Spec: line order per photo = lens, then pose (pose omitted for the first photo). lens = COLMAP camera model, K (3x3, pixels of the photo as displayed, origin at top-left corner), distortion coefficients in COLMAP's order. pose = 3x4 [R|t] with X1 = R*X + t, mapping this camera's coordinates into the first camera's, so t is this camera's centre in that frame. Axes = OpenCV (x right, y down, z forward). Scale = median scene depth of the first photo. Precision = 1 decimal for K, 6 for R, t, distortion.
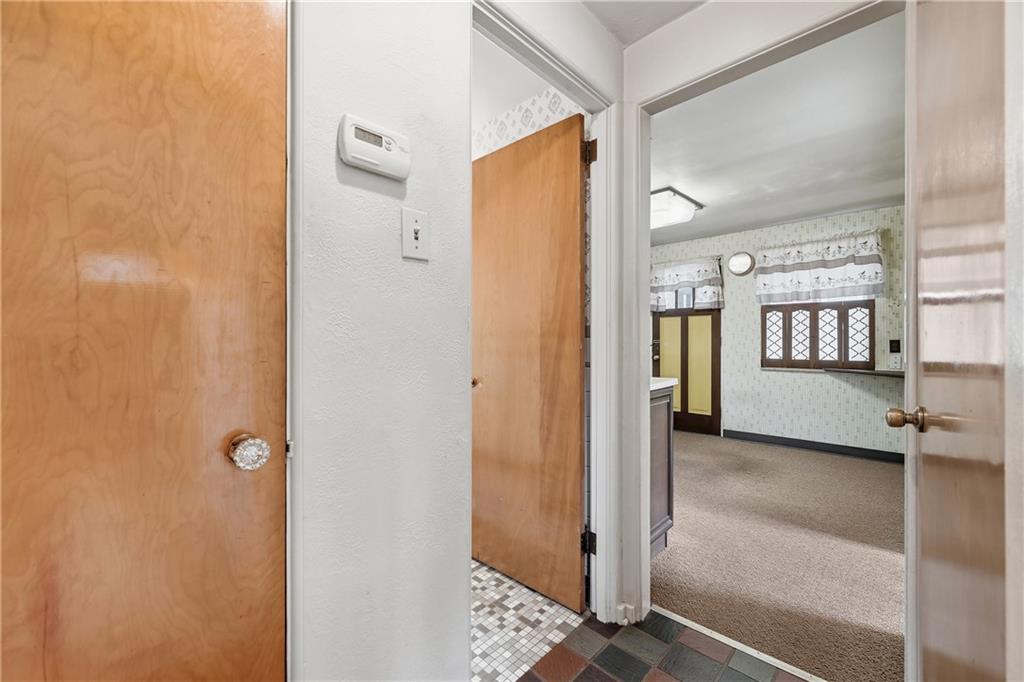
lens RADIAL K [[410.9, 0, 509.9], [0, 410.9, 342.3], [0, 0, 1]] dist [0.000483, -0.000049]
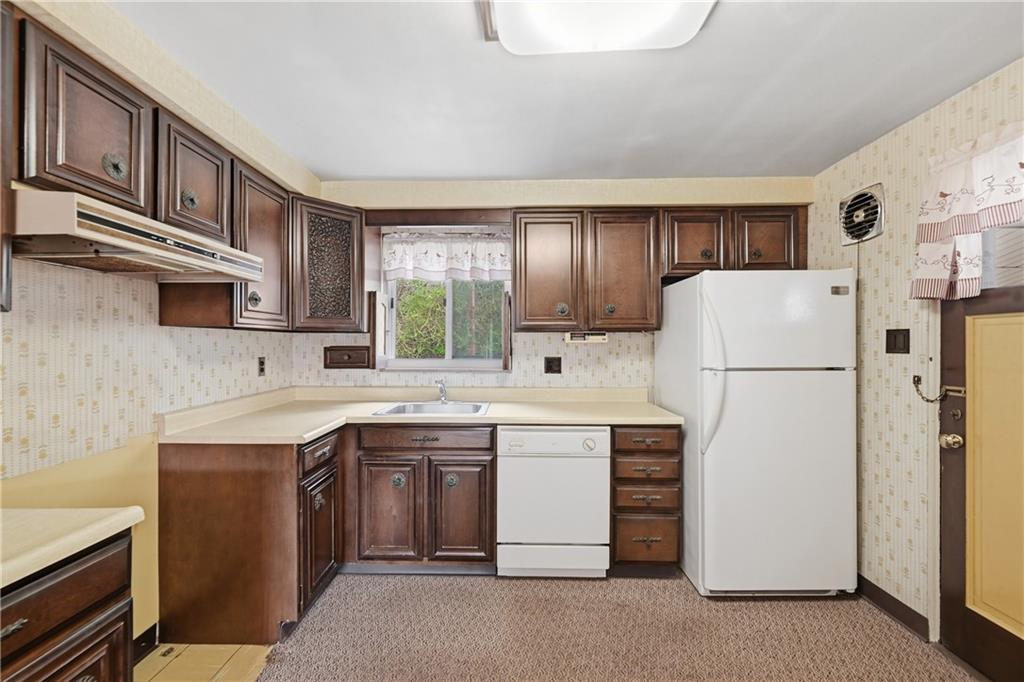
lens RADIAL K [[410.9, 0, 507.8], [0, 410.9, 344.3], [0, 0, 1]] dist [0.000483, -0.000049]
pose [[0.681608, 0.001020, -0.731716, 0.444956], [-0.001514, 0.999999, -0.000016, -0.047790], [0.731716, 0.001119, 0.681609, 0.655480]]
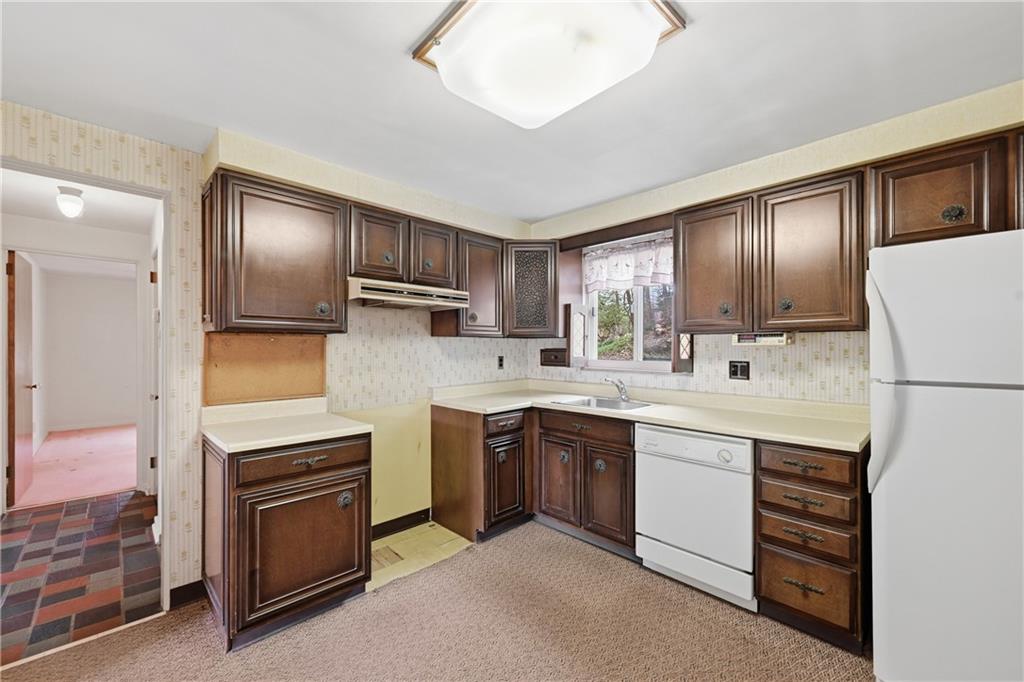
lens RADIAL K [[410.9, 0, 504.7], [0, 410.9, 346.6], [0, 0, 1]] dist [0.000483, -0.000049]
pose [[-0.038306, 0.001365, -0.999265, 0.627366], [-0.000360, 0.999999, 0.001380, -0.049314], [0.999266, 0.000413, -0.038305, 0.851748]]
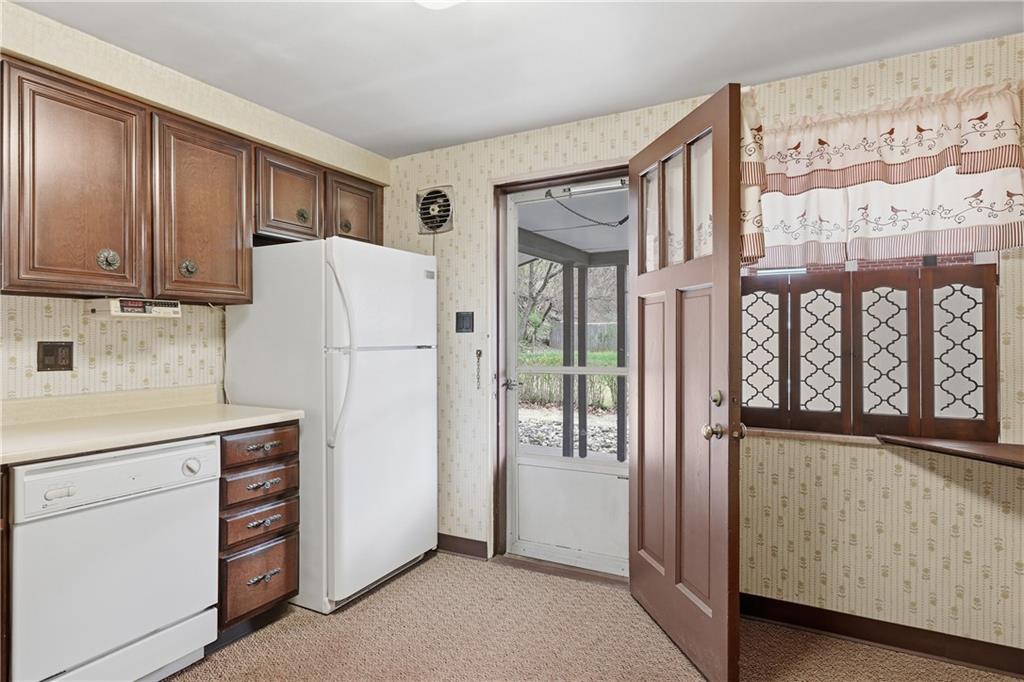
lens RADIAL K [[556.9, 0, 514.6], [0, 556.9, 338.1], [0, 0, 1]] dist [-0.002200, 0.000141]
pose [[0.961198, 0.000495, 0.275859, 0.263597], [0.000379, 0.999995, -0.003112, -0.028243], [-0.275859, 0.003096, 0.961193, 0.553591]]
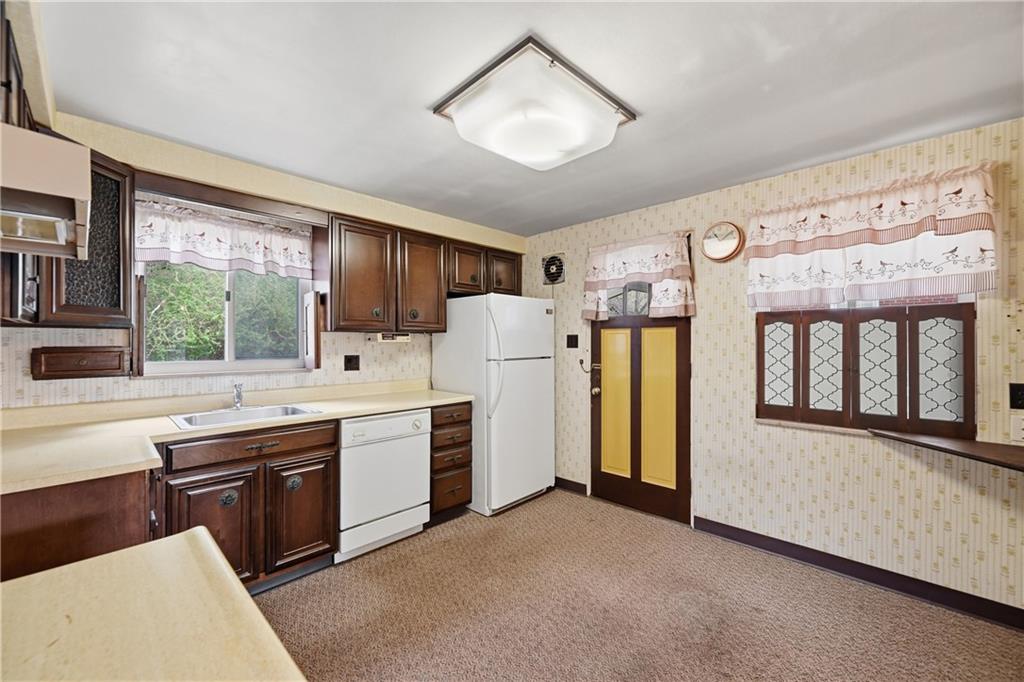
lens RADIAL K [[410.9, 0, 509.8], [0, 410.9, 342.6], [0, 0, 1]] dist [0.000483, -0.000049]
pose [[1.000000, -0.000355, 0.000248, 0.275365], [0.000355, 1.000000, -0.000476, -0.048870], [-0.000248, 0.000476, 1.000000, 0.438397]]
